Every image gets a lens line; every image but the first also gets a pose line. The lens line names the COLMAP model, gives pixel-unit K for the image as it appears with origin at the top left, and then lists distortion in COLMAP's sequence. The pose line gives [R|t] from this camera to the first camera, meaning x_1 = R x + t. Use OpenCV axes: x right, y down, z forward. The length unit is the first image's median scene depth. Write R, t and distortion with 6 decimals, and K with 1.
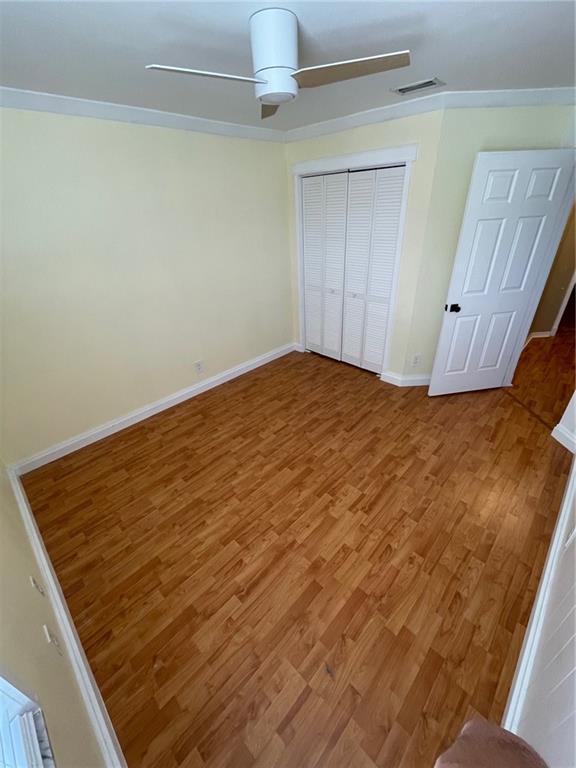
lens RADIAL K [[307.9, 0, 288.0], [0, 307.9, 384.0], [0, 0, 1]] dist [-0.000432, -0.000192]
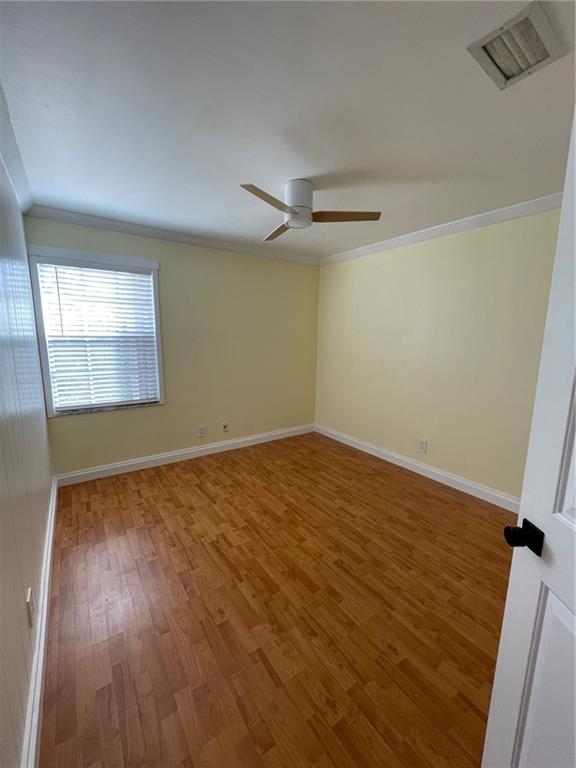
lens RADIAL K [[307.9, 0, 288.0], [0, 307.9, 384.0], [0, 0, 1]] dist [-0.000432, -0.000192]
pose [[-0.180145, 0.201112, -0.962861, 0.946531], [-0.494071, 0.827934, 0.265368, -0.372175], [0.850554, 0.523526, -0.049784, 0.843122]]
